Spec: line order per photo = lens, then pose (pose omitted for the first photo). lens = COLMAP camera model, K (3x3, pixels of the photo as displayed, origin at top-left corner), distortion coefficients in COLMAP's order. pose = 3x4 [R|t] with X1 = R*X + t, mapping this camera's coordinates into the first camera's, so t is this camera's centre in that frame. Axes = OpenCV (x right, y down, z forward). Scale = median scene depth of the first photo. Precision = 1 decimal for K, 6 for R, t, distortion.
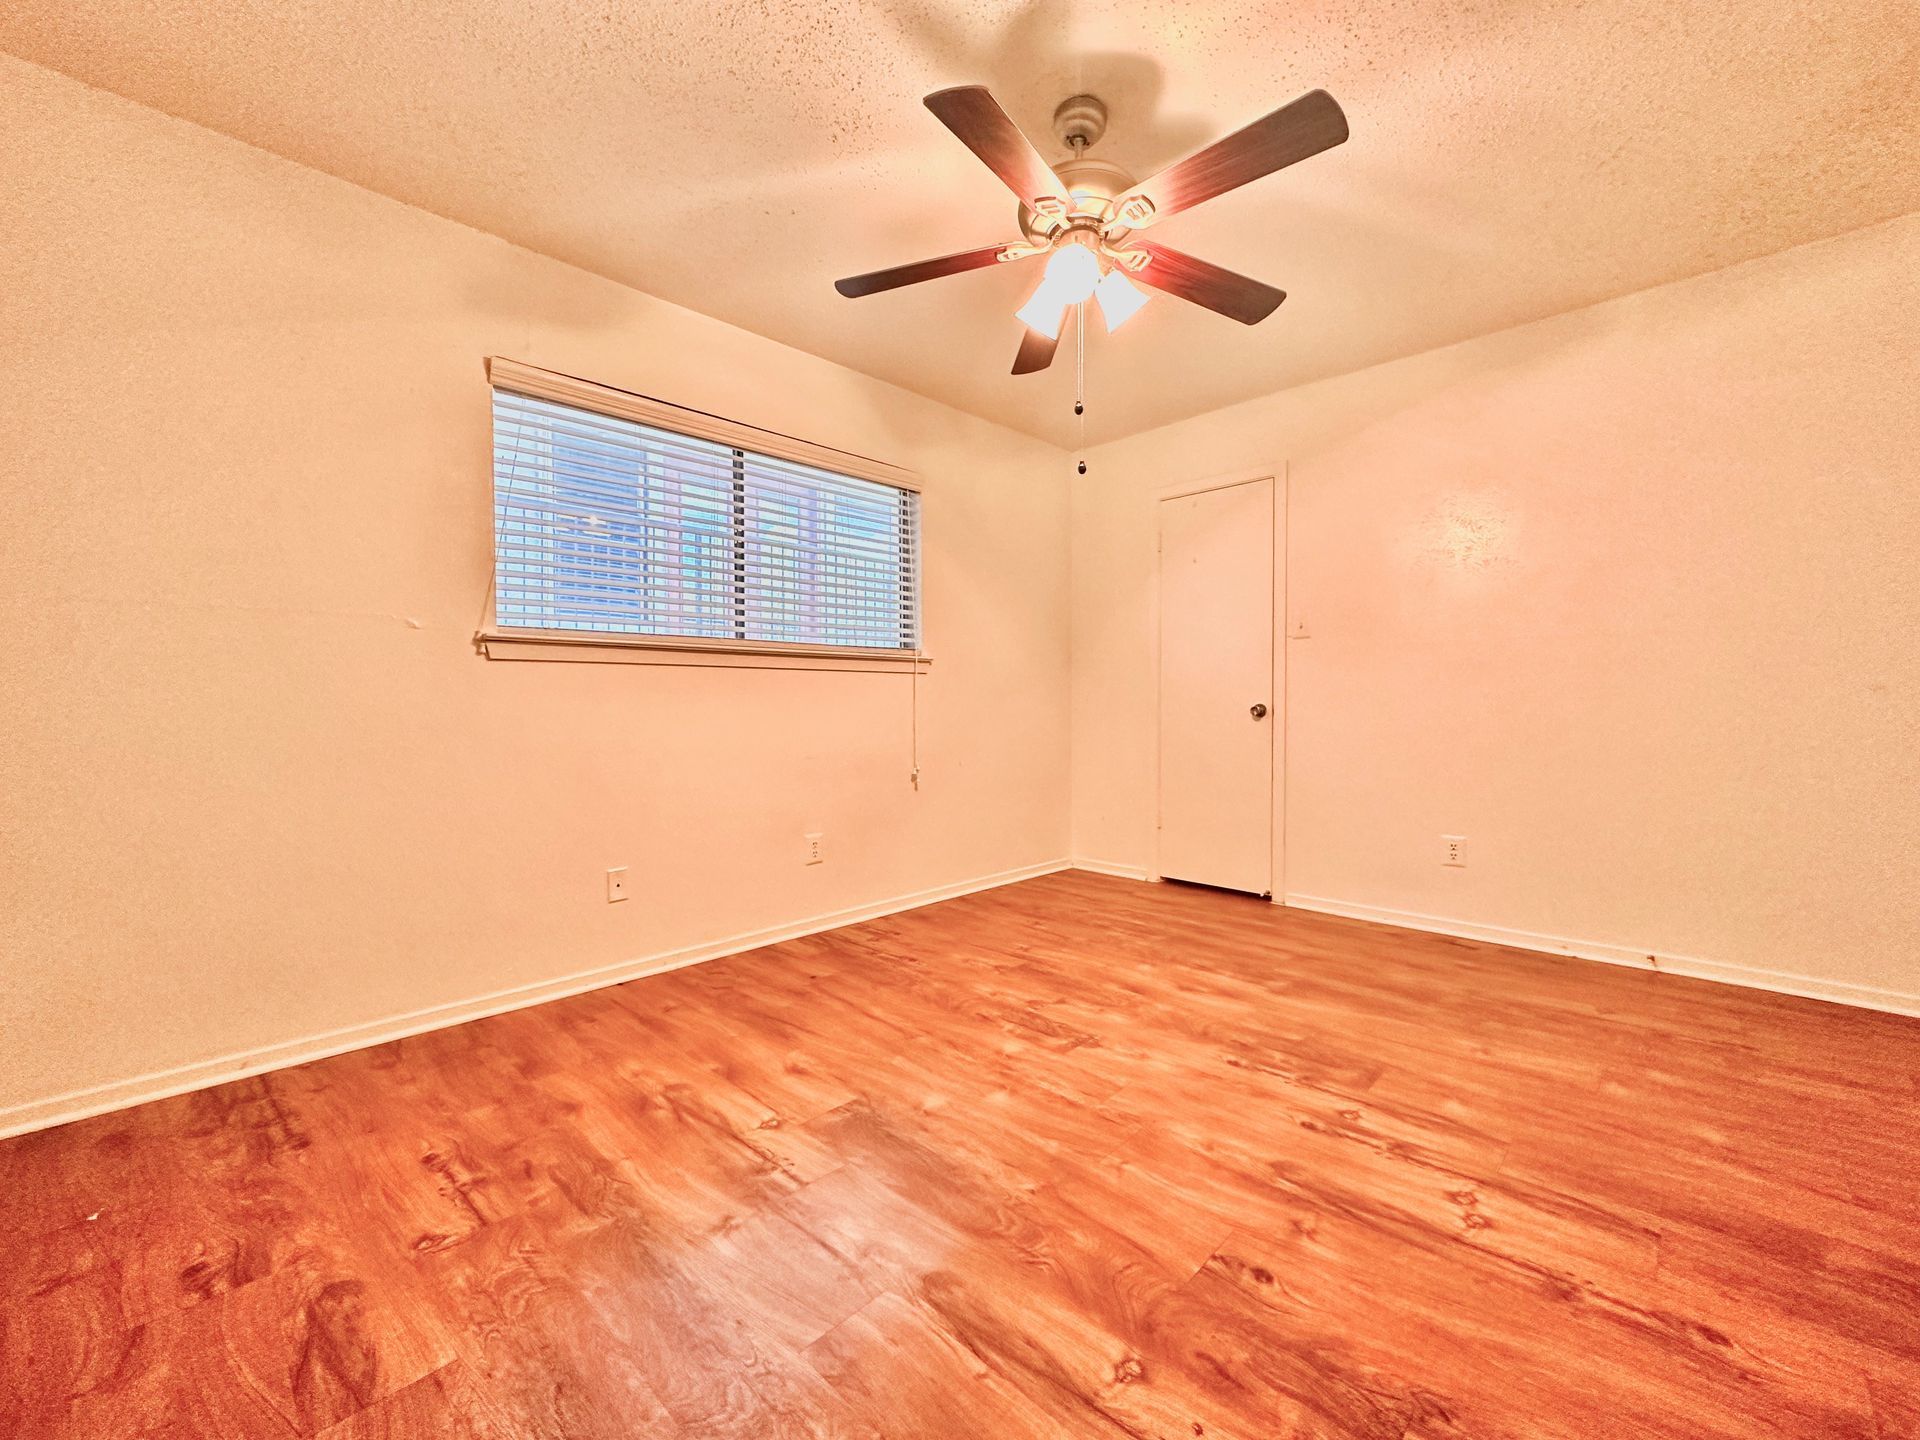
lens RADIAL K [[788.4, 0, 957.8], [0, 788.4, 721.5], [0, 0, 1]] dist [-0.000308, 0.000756]
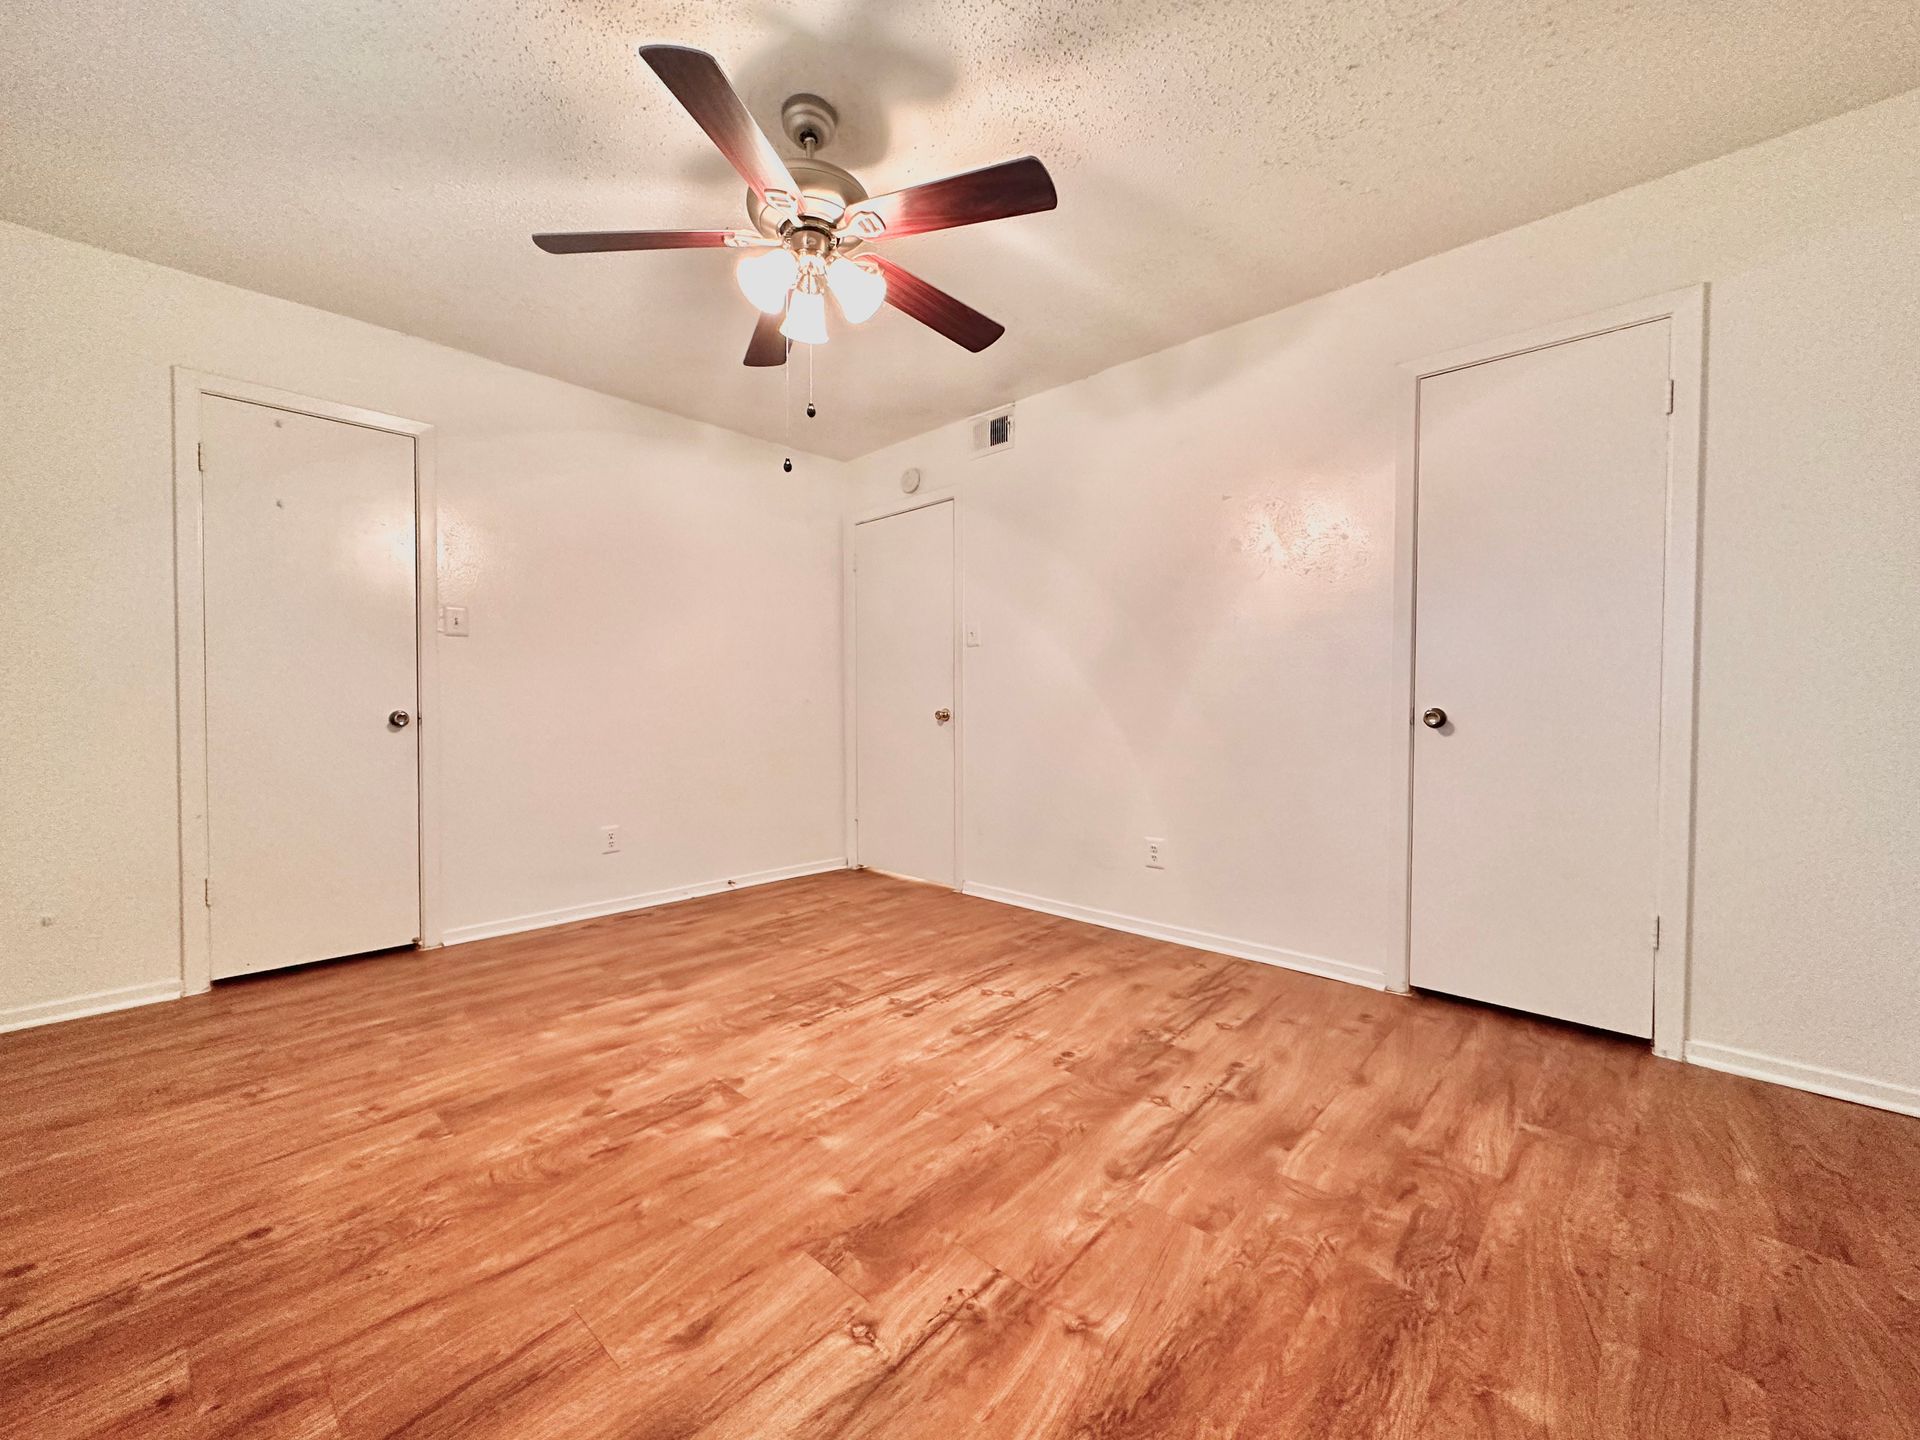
lens RADIAL K [[788.4, 0, 957.8], [0, 788.4, 721.5], [0, 0, 1]] dist [-0.000308, 0.000756]
pose [[-0.049642, -0.012796, 0.998685, -0.889038], [0.022579, 0.999648, 0.013931, -0.019355], [-0.998512, 0.023241, -0.049336, 0.919608]]
